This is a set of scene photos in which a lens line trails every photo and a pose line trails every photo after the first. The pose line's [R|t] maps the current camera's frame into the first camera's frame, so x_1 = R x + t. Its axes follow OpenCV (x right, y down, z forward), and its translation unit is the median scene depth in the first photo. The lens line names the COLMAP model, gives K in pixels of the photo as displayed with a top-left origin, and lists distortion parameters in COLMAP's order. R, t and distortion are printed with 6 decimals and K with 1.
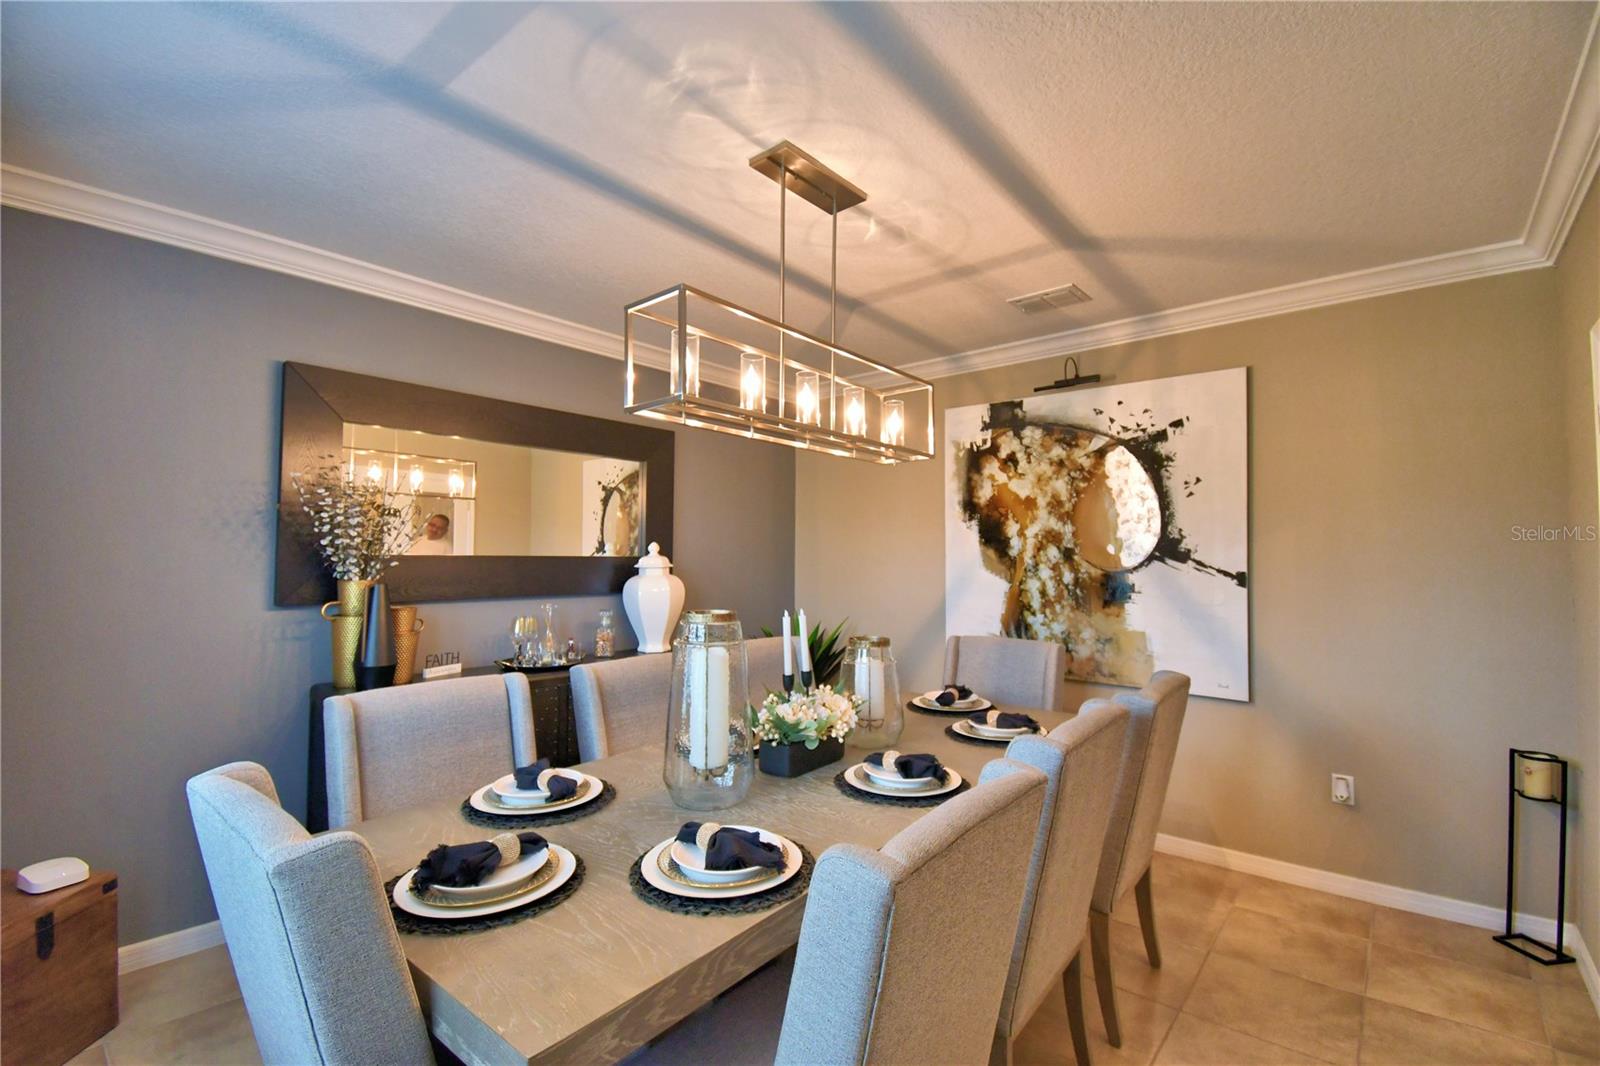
lens RADIAL K [[708.7, 0, 792.2], [0, 708.7, 536.8], [0, 0, 1]] dist [-0.000176, -0.000135]
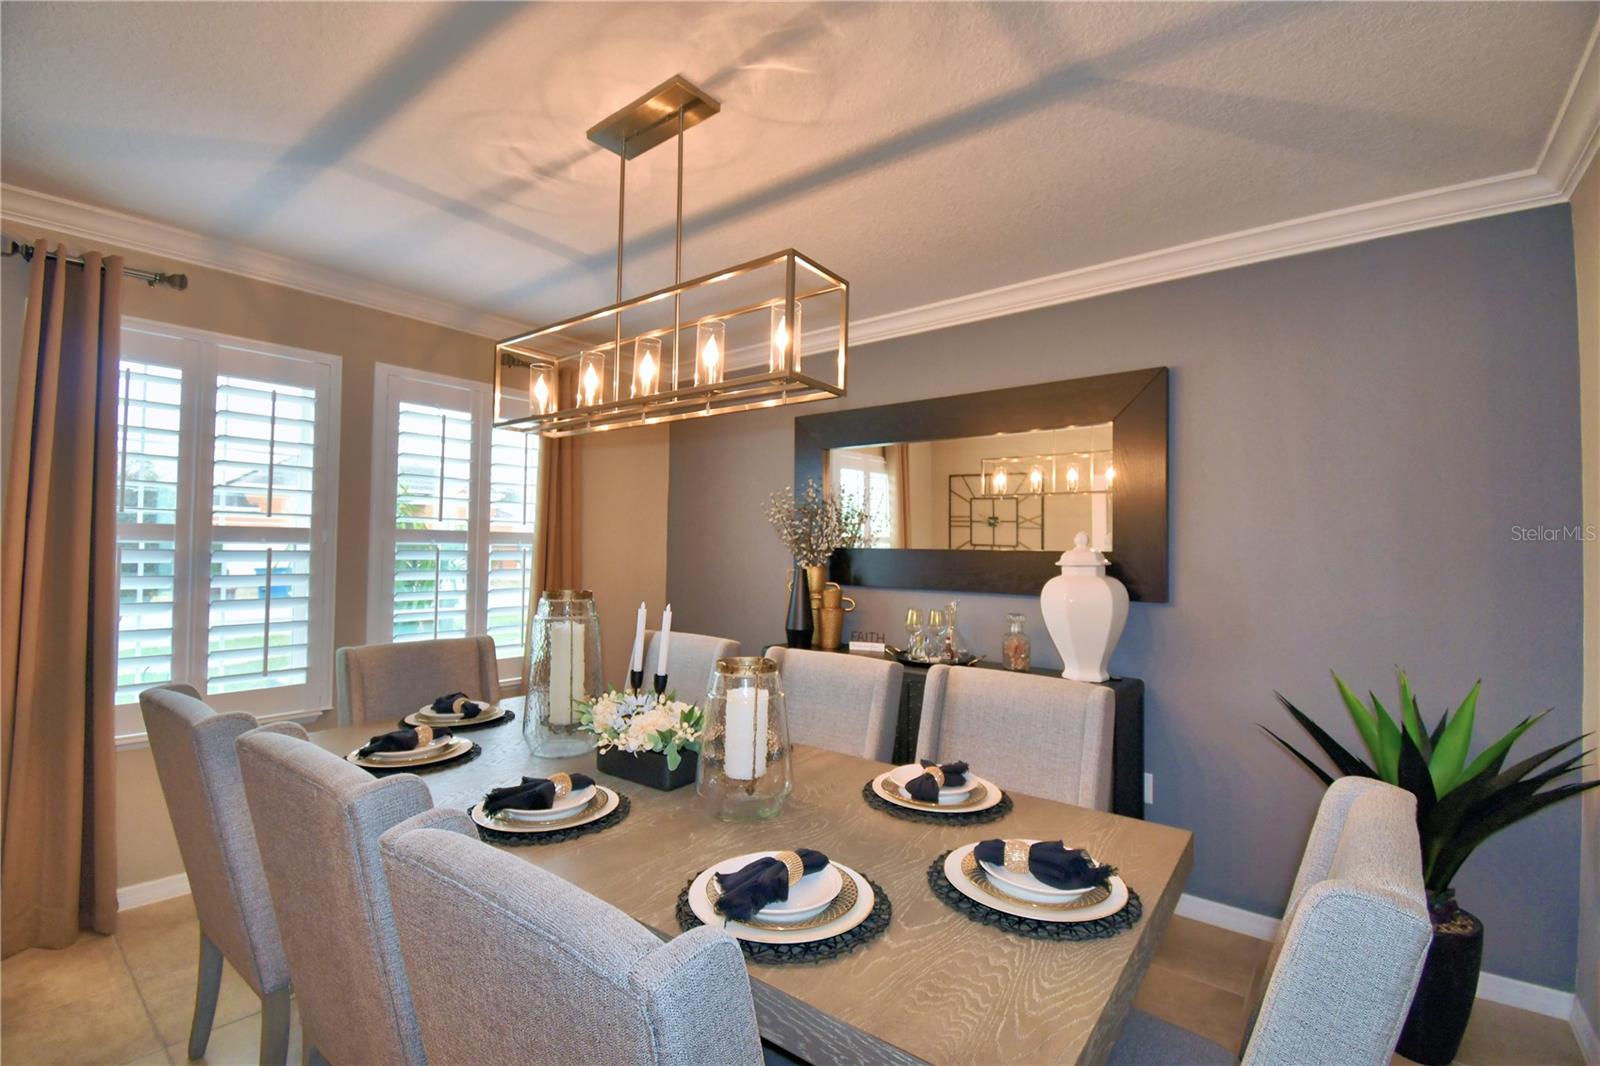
lens RADIAL K [[708.7, 0, 792.2], [0, 708.7, 536.8], [0, 0, 1]] dist [-0.000176, -0.000135]
pose [[0.025438, -0.018763, -0.999500, 0.788421], [0.015096, 0.999717, -0.018383, 0.032417], [0.999562, -0.014621, 0.025714, 0.994981]]
